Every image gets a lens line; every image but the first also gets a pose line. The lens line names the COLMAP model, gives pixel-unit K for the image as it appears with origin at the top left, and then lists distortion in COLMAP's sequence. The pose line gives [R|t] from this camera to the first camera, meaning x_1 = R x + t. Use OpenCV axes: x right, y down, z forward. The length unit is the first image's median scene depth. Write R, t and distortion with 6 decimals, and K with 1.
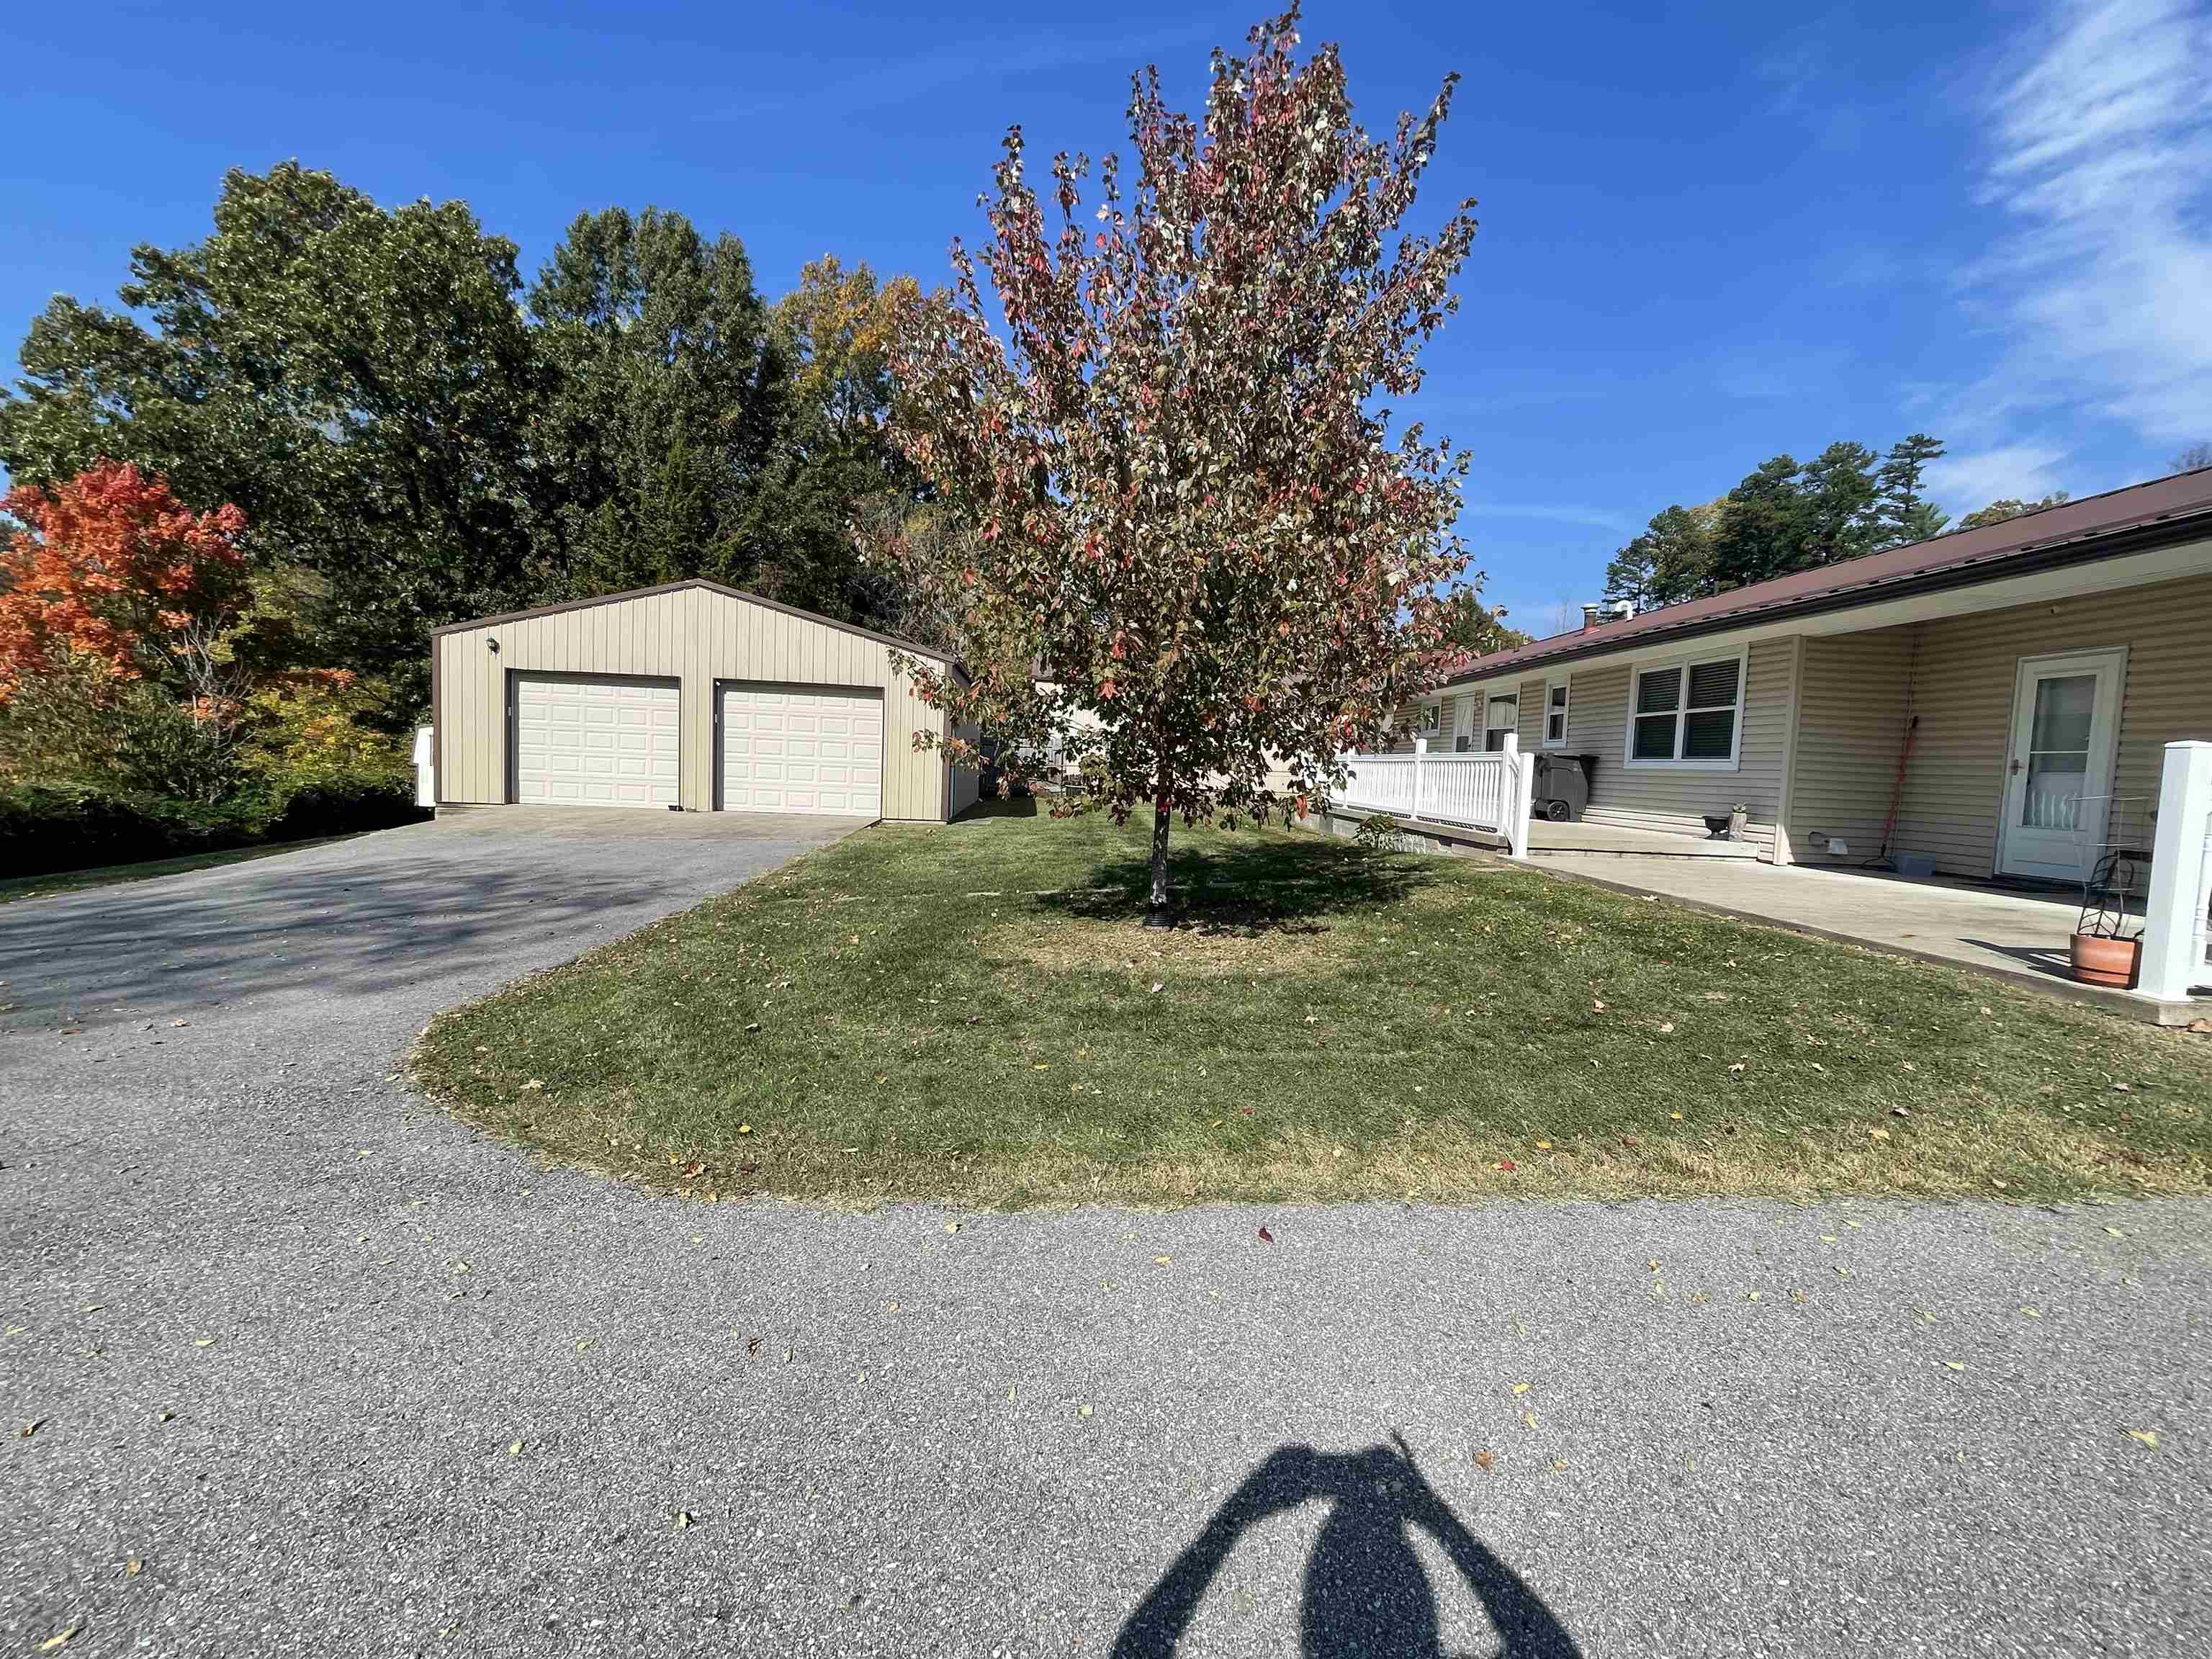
lens RADIAL K [[882.0, 0, 1121.3], [0, 882.0, 821.0], [0, 0, 1]] dist [0.013970, -0.006630]
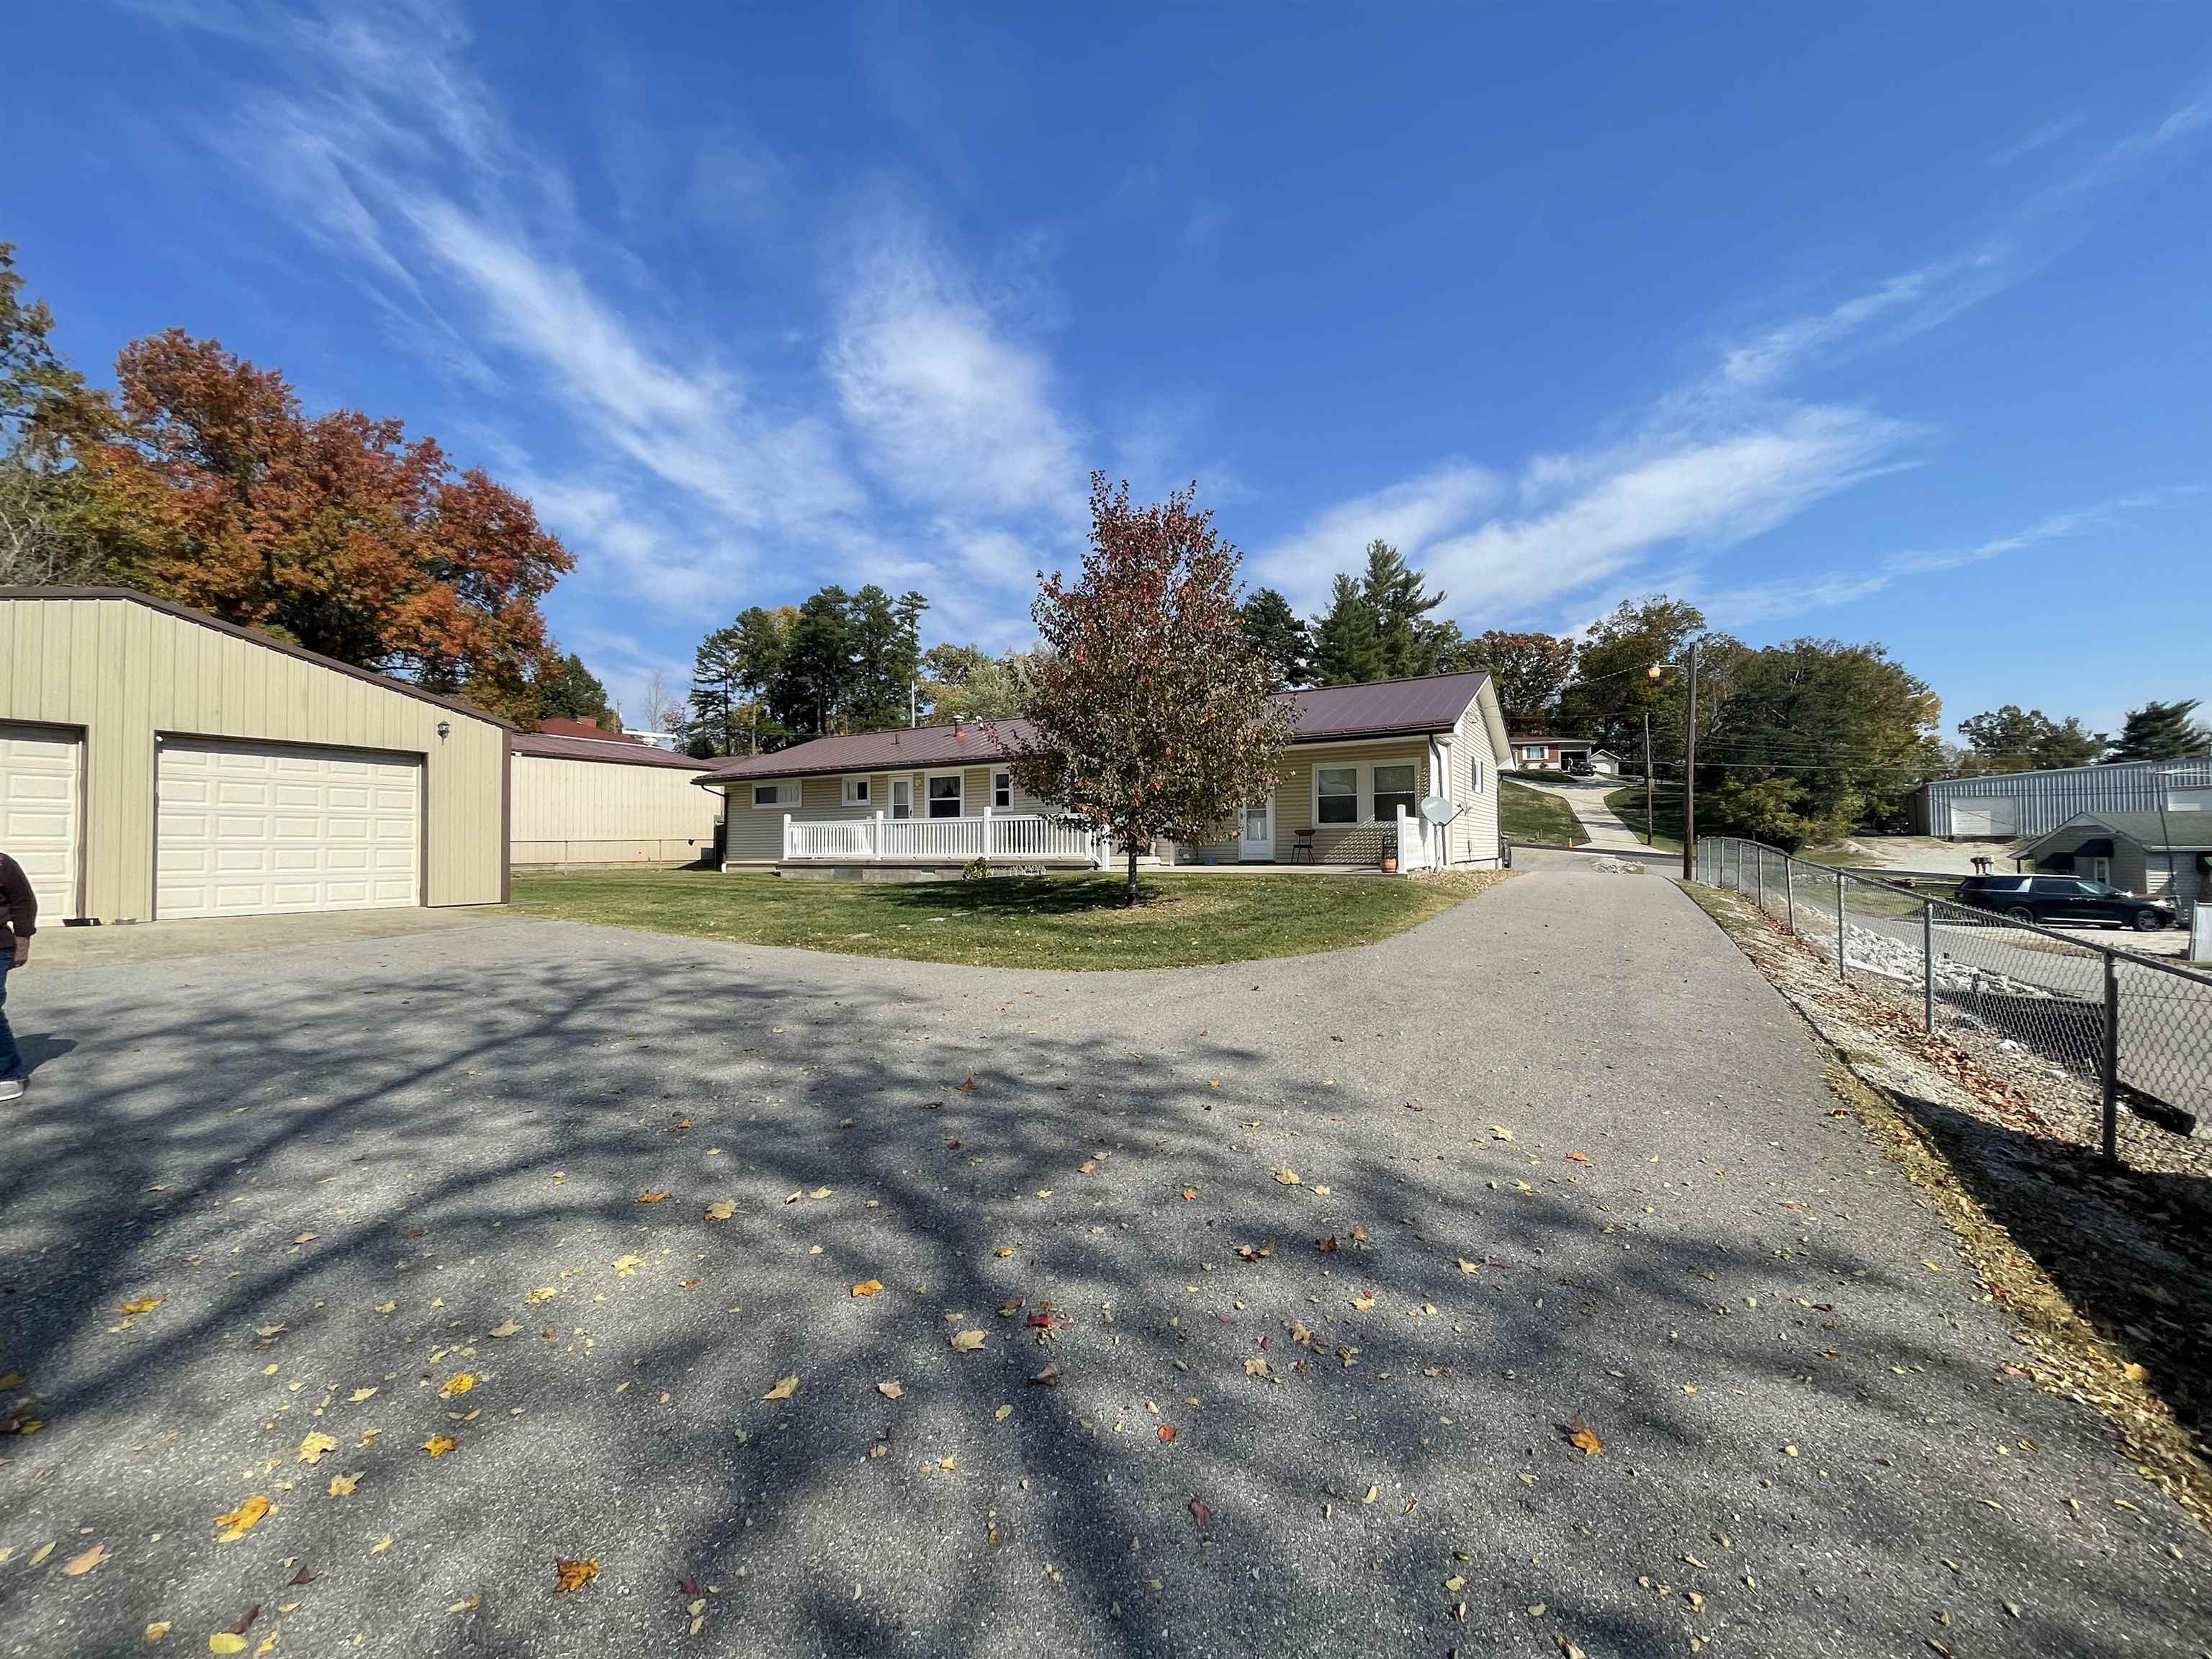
lens RADIAL K [[882.0, 0, 1121.3], [0, 882.0, 821.0], [0, 0, 1]] dist [0.013970, -0.006630]
pose [[0.539262, -0.022367, 0.841841, -0.117558], [0.086576, 0.995823, -0.029000, -0.000631], [-0.837676, 0.088522, 0.538946, -0.002848]]
